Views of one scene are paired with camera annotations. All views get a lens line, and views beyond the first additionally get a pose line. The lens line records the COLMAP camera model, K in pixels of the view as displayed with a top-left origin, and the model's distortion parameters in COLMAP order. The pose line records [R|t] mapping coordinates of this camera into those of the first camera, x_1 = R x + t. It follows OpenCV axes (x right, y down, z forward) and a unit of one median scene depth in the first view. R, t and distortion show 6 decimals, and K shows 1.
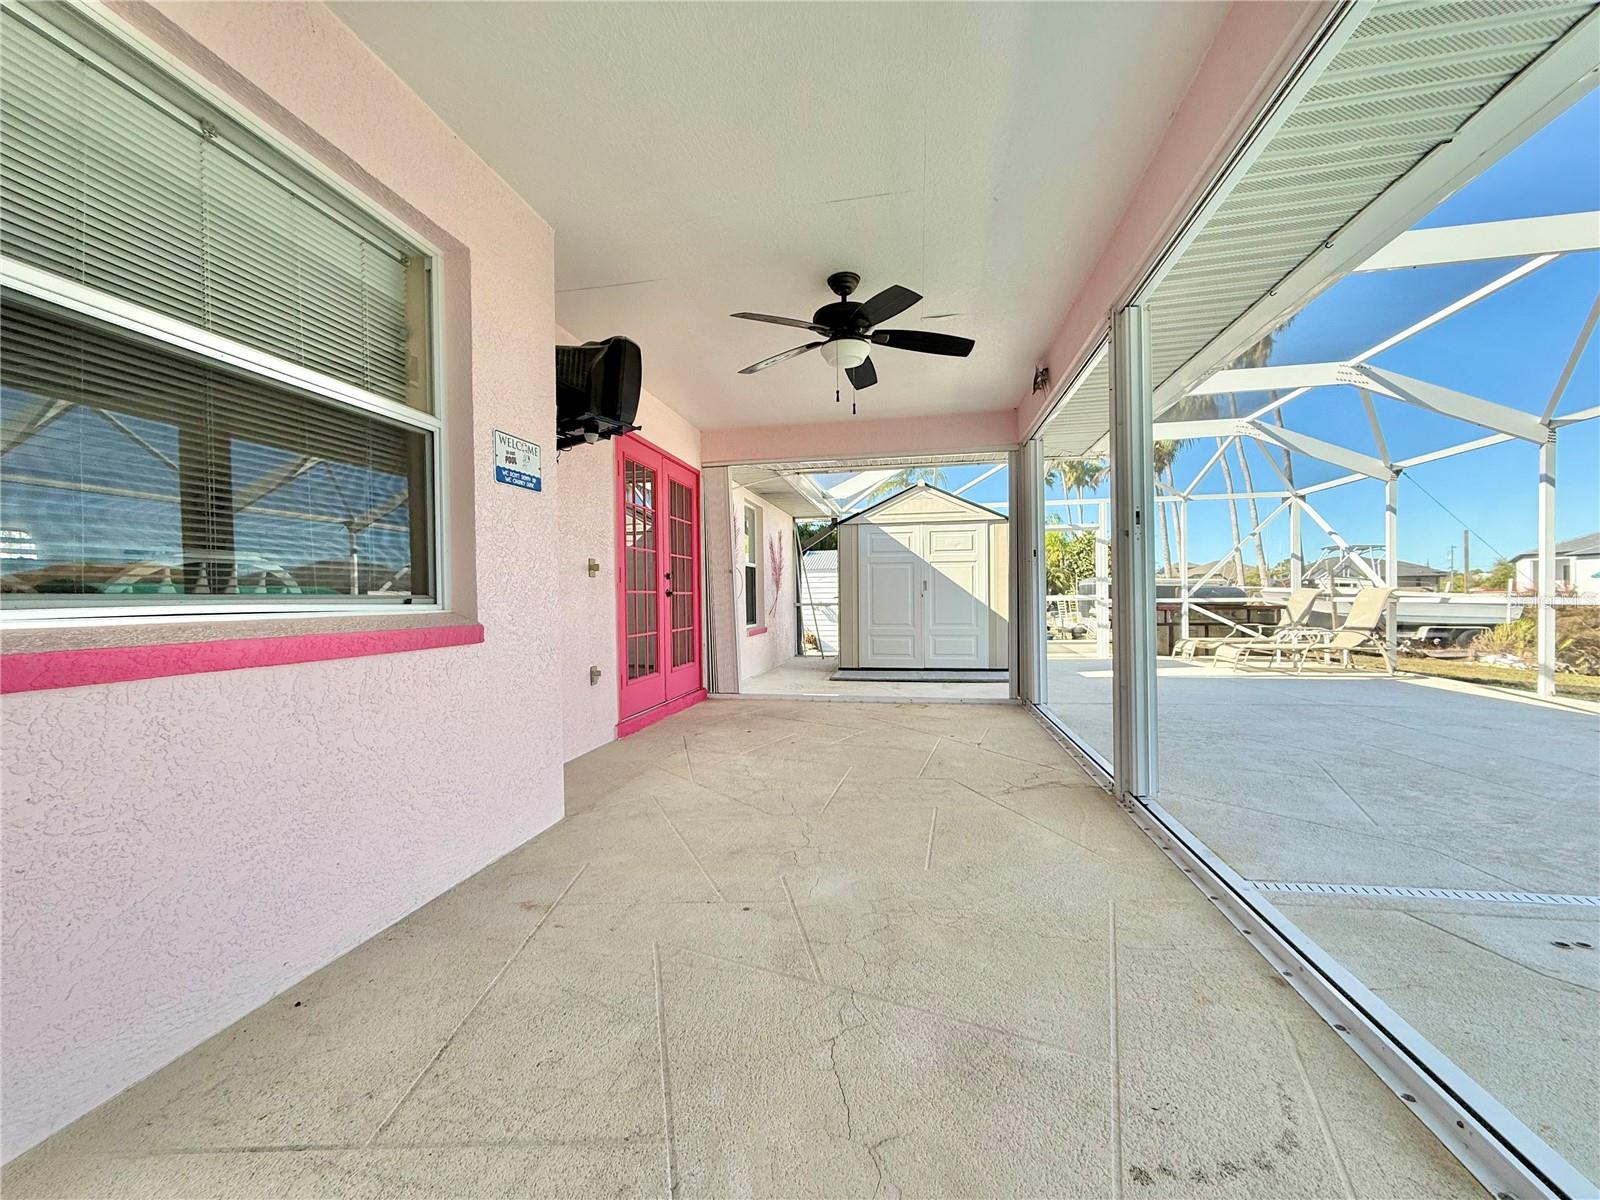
lens RADIAL K [[635.5, 0, 799.0], [0, 635.5, 605.3], [0, 0, 1]] dist [-0.001335, 0.000570]
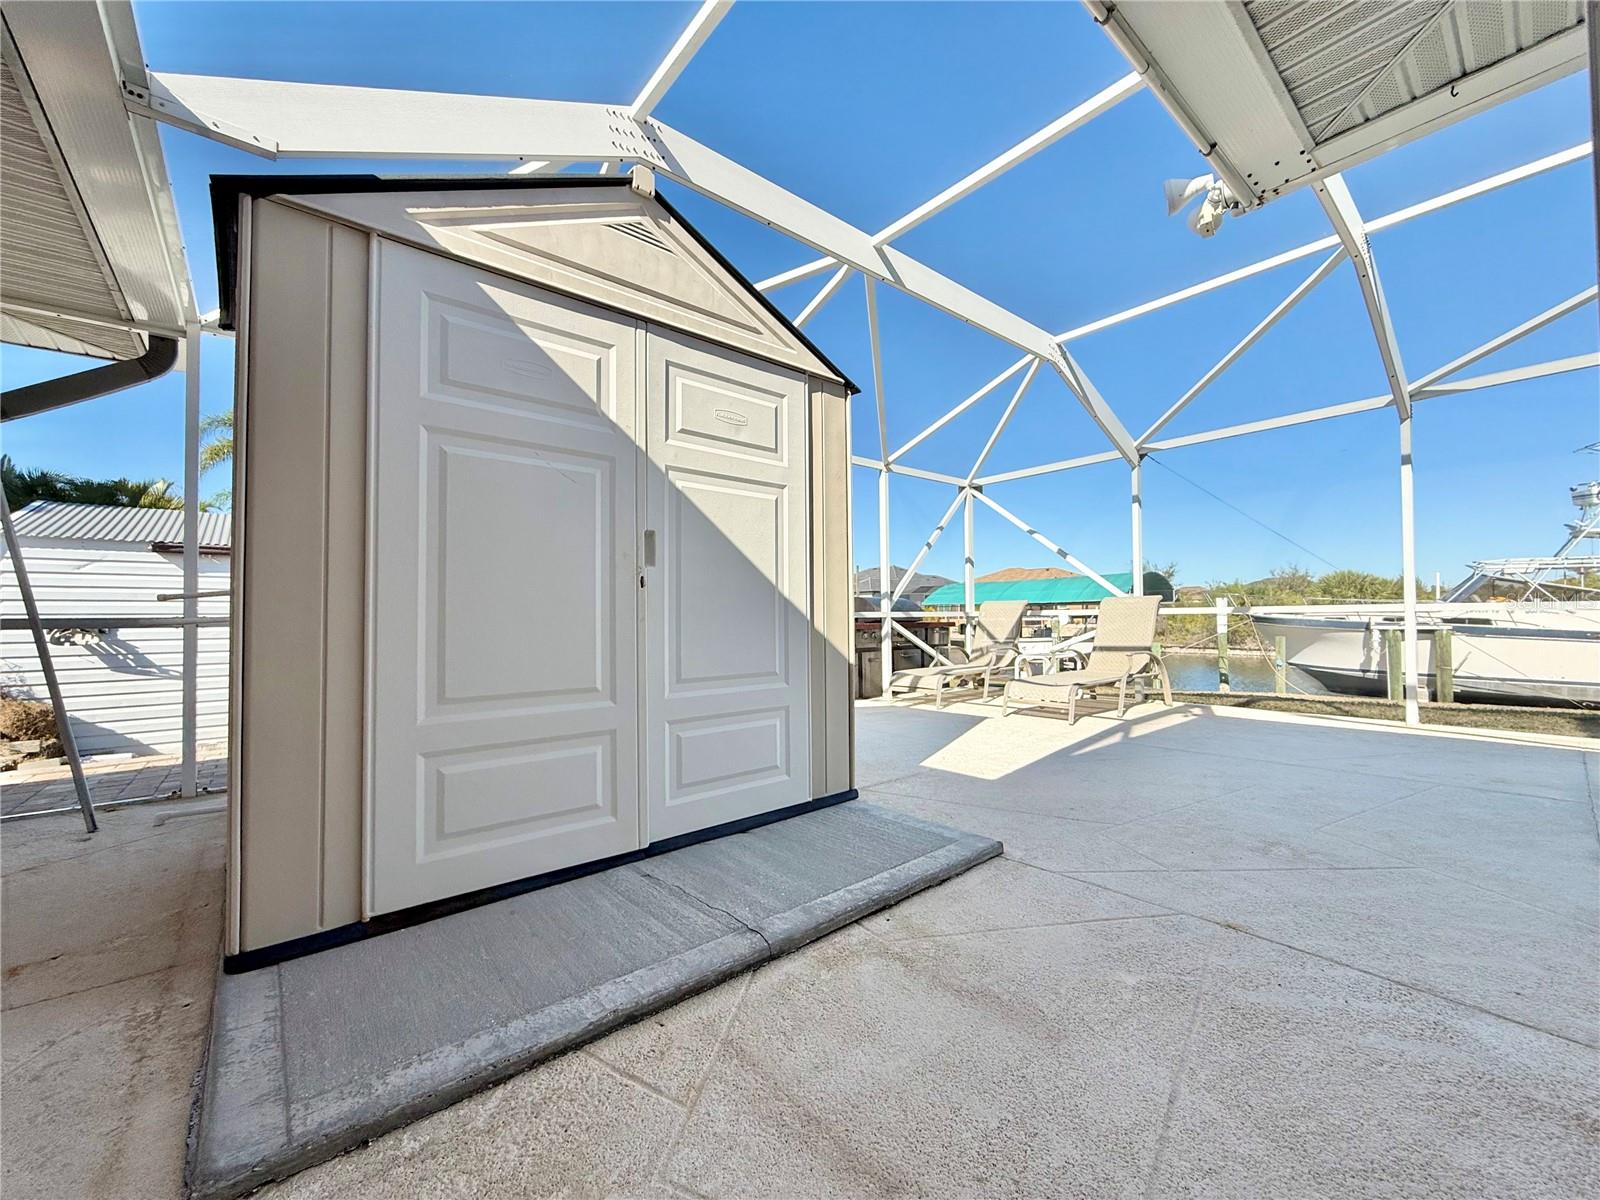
lens RADIAL K [[635.5, 0, 799.1], [0, 635.5, 592.3], [0, 0, 1]] dist [-0.001335, 0.000570]
pose [[0.633831, 0.033856, 0.772730, 0.023454], [0.014053, 0.998373, -0.055270, 0.005738], [-0.773344, 0.045891, 0.632324, 0.781127]]
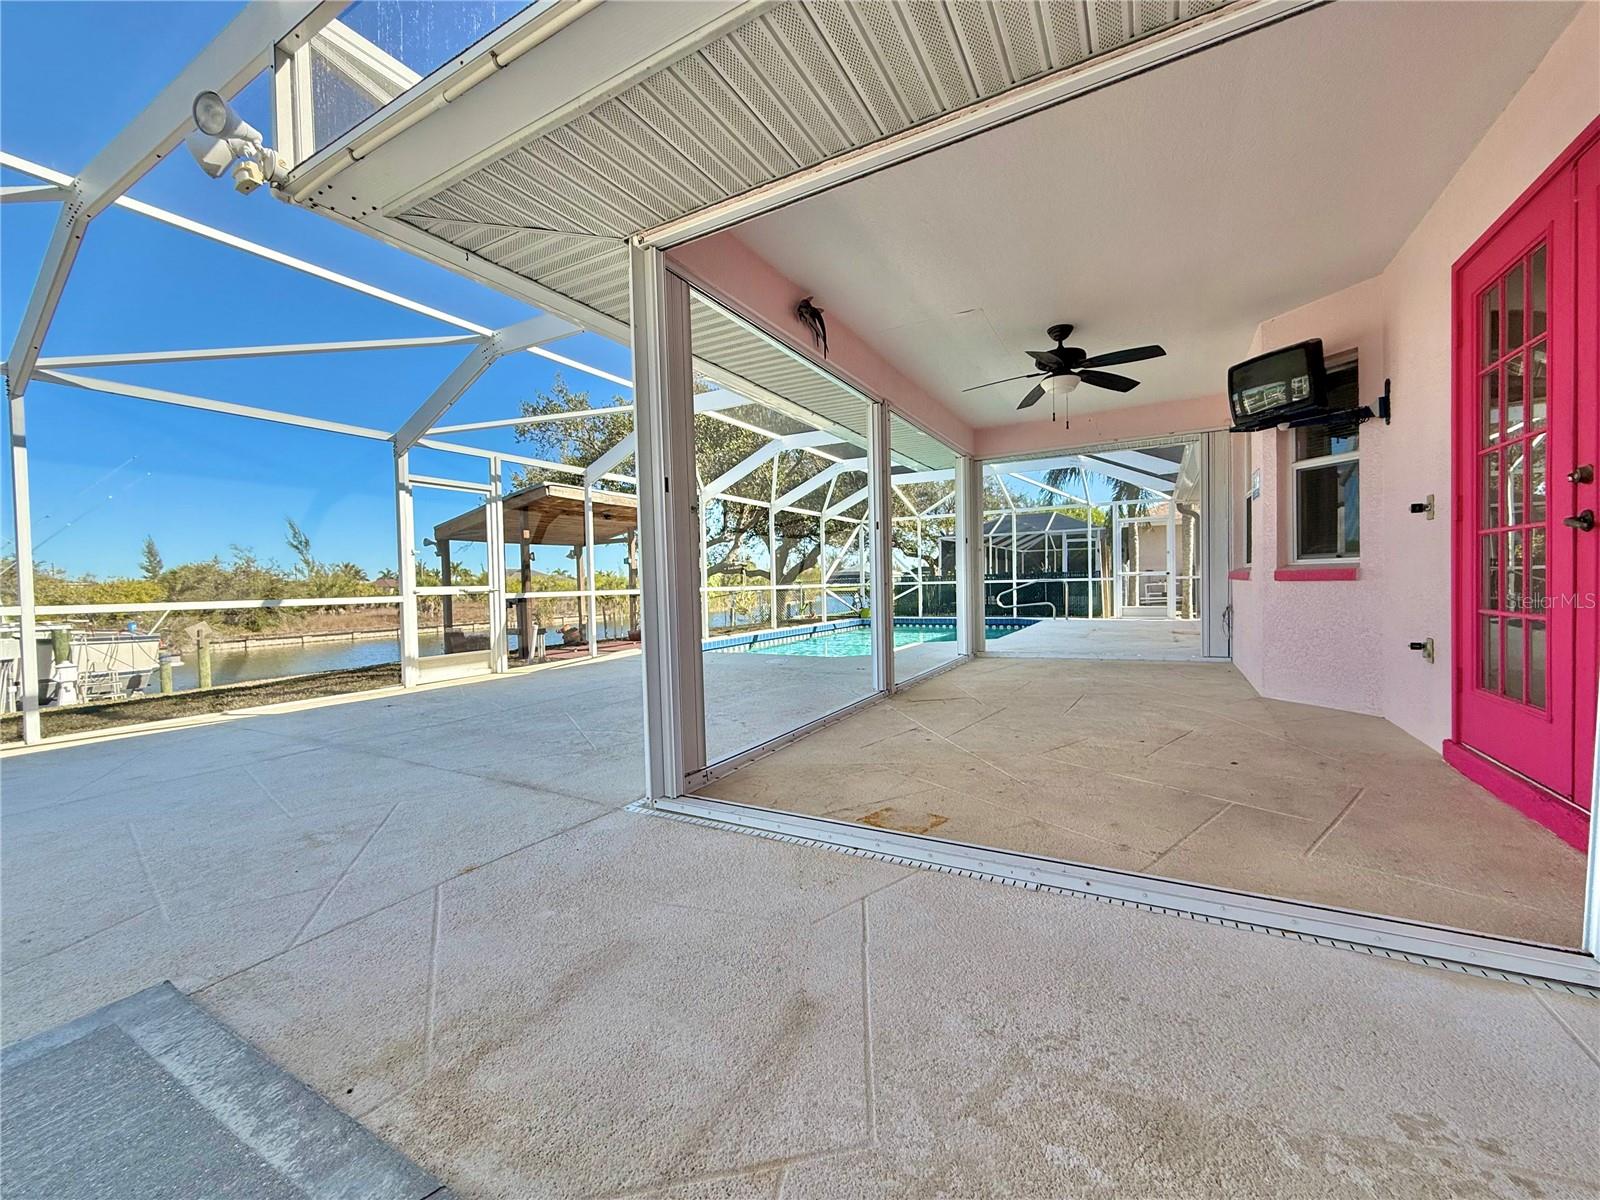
lens RADIAL K [[635.5, 0, 796.9], [0, 635.5, 594.7], [0, 0, 1]] dist [-0.001335, 0.000570]
pose [[-0.946242, 0.032724, 0.321800, 0.074186], [0.042829, 0.998785, 0.024370, -0.003218], [-0.320611, 0.036842, -0.946494, 1.007346]]
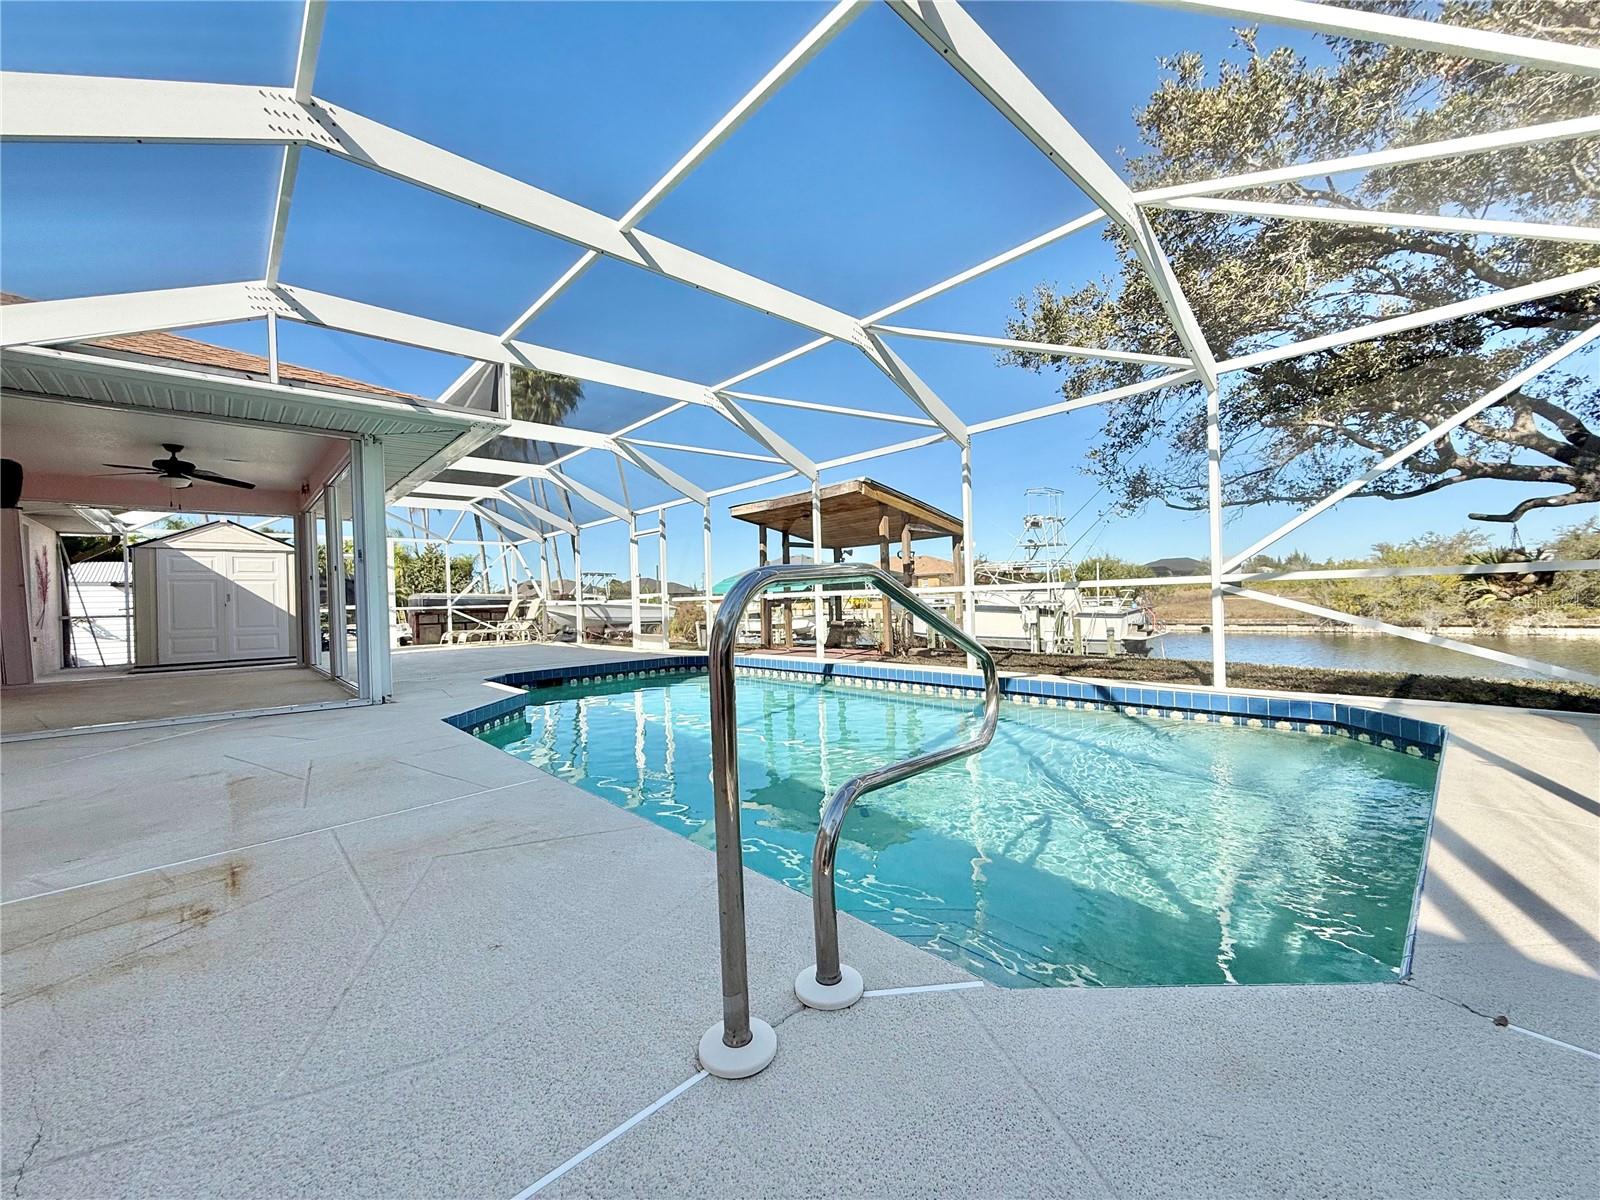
lens RADIAL K [[635.5, 0, 799.1], [0, 635.5, 599.3], [0, 0, 1]] dist [-0.001335, 0.000570]
pose [[0.600307, -0.004412, 0.799757, -0.147075], [0.033024, 0.999269, -0.019276, 0.037243], [-0.799087, 0.037982, 0.600014, -0.749207]]
